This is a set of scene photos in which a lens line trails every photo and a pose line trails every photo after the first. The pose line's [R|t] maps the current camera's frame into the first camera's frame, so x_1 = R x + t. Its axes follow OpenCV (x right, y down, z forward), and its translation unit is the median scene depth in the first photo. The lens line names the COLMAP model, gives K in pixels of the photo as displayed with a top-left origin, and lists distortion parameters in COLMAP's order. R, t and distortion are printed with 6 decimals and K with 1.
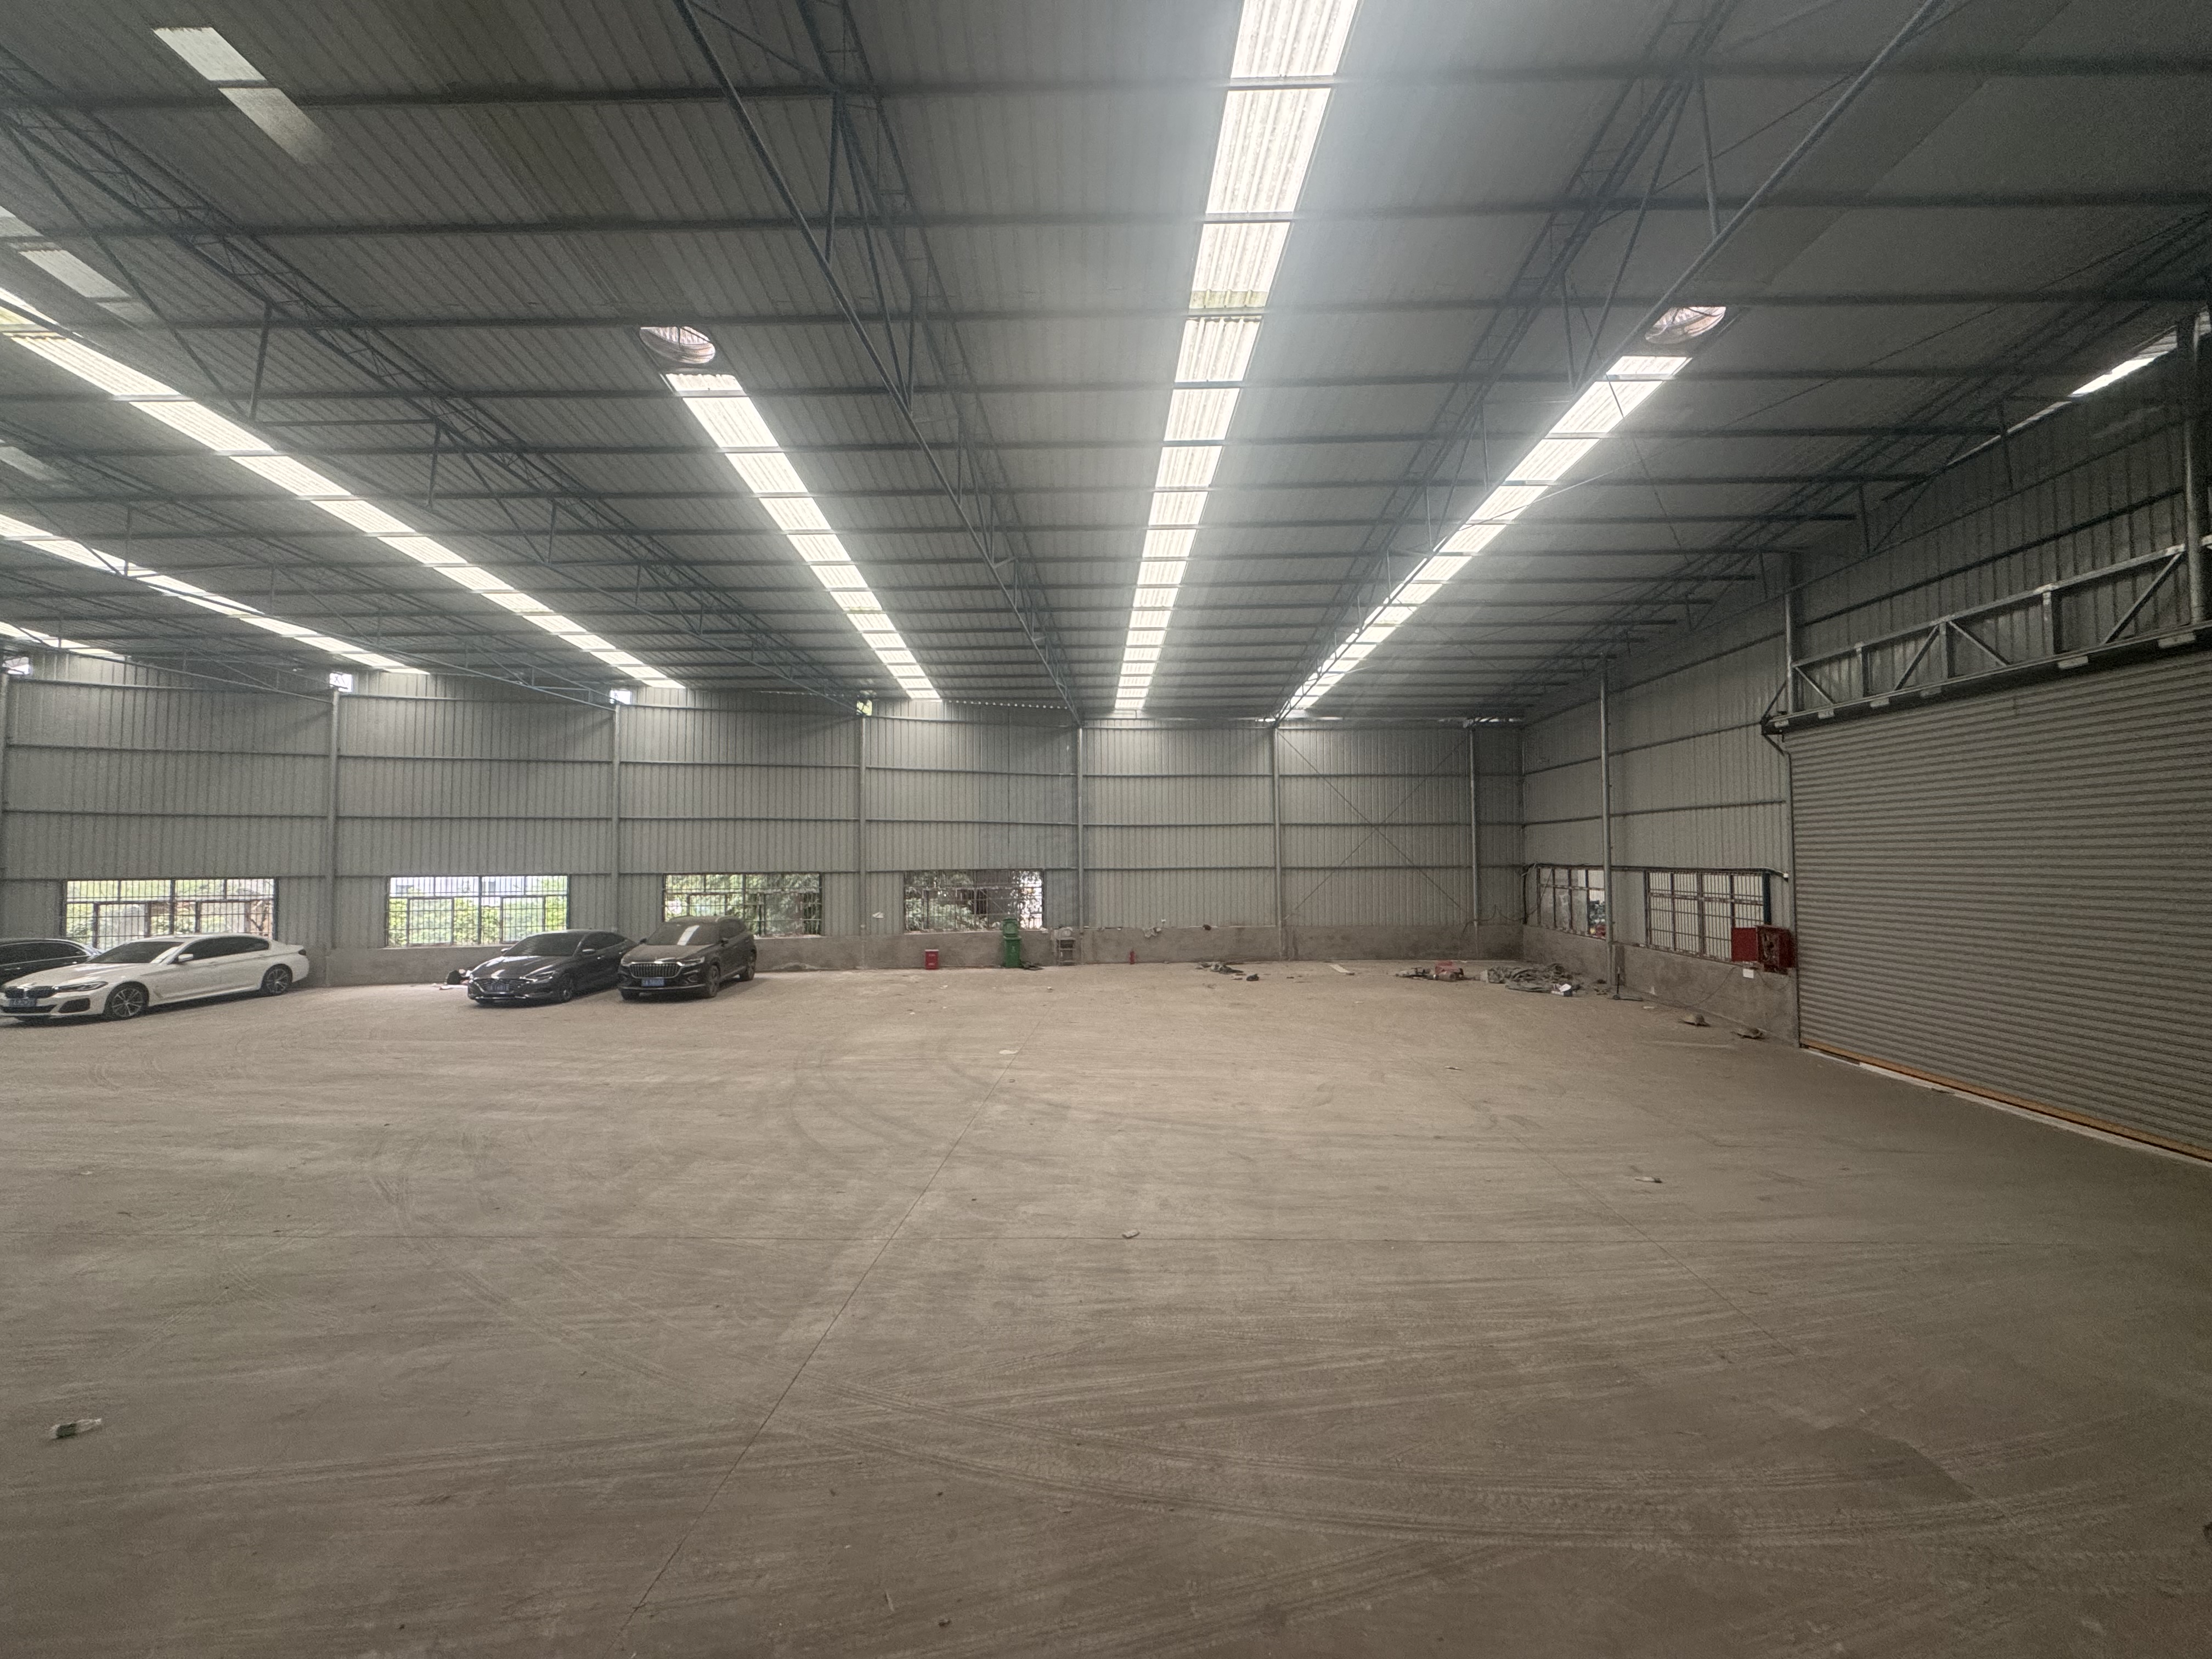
lens RADIAL K [[885.0, 0, 1108.9], [0, 885.0, 836.2], [0, 0, 1]] dist [-0.001905, 0.000303]
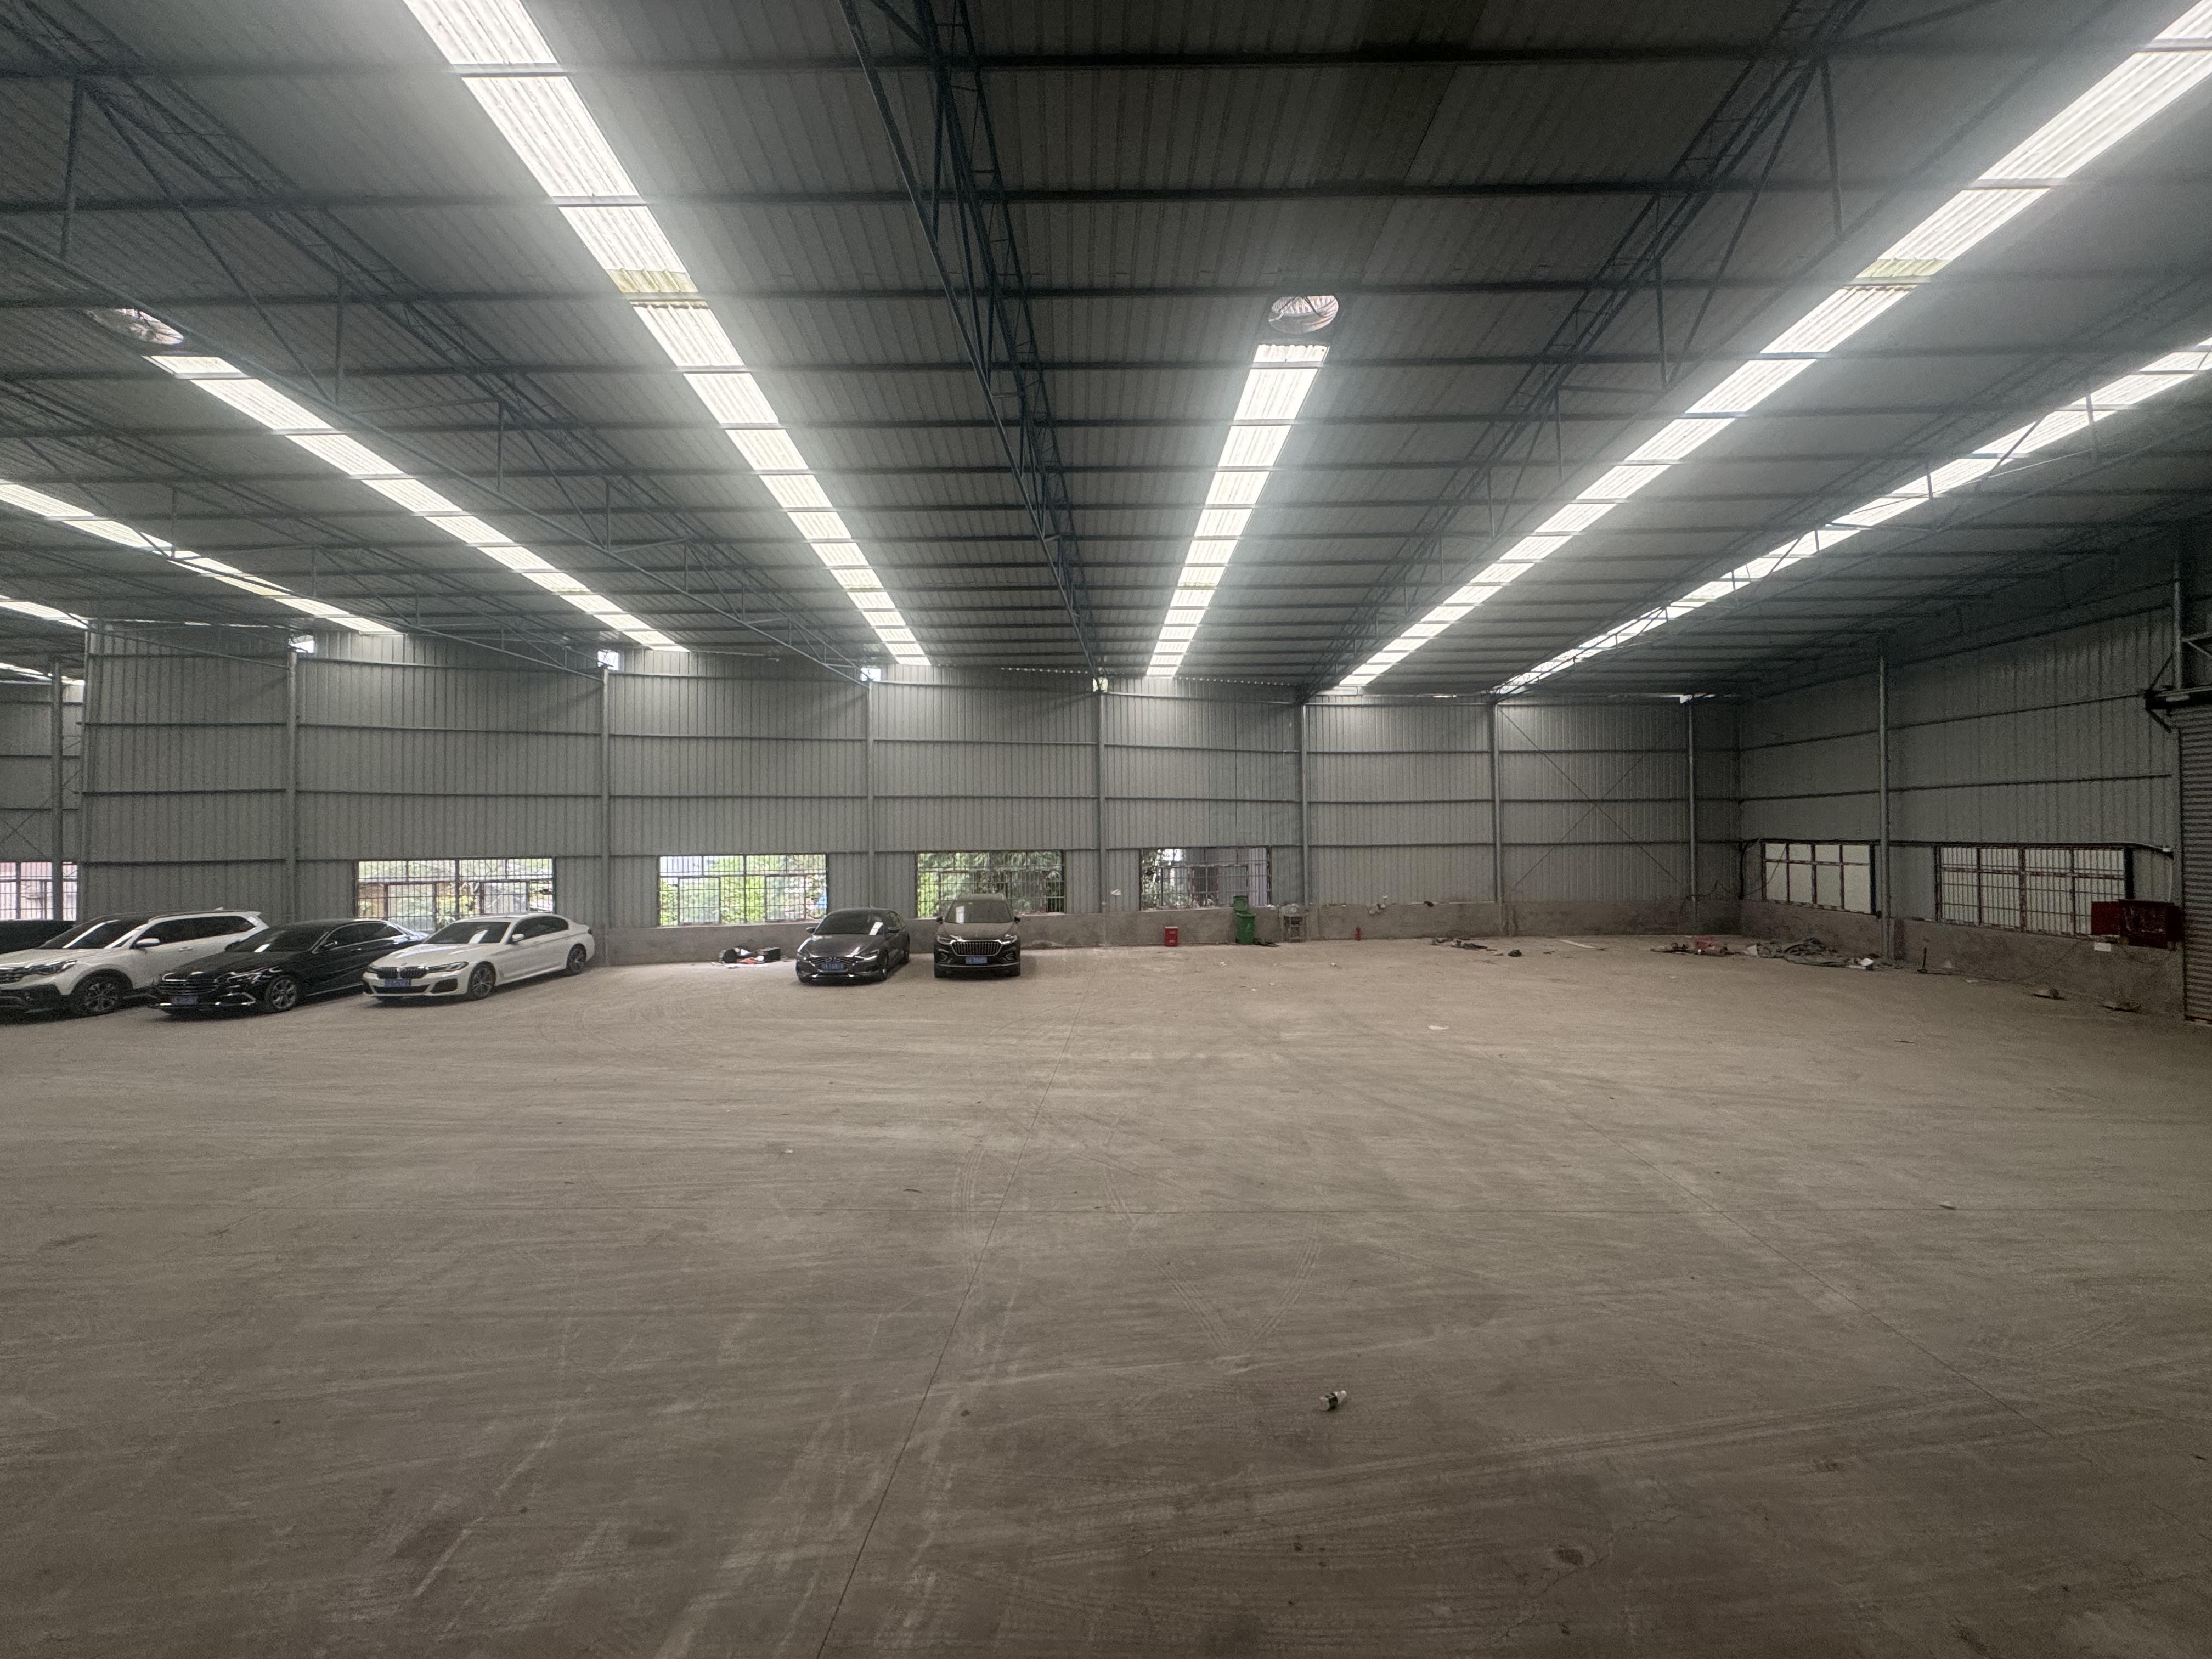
lens RADIAL K [[885.0, 0, 1098.8], [0, 885.0, 824.2], [0, 0, 1]] dist [-0.001905, 0.000303]
pose [[0.999990, -0.003153, 0.003233, -0.327767], [0.003120, 0.999942, 0.010283, 0.001467], [-0.003265, -0.010273, 0.999942, 0.001677]]
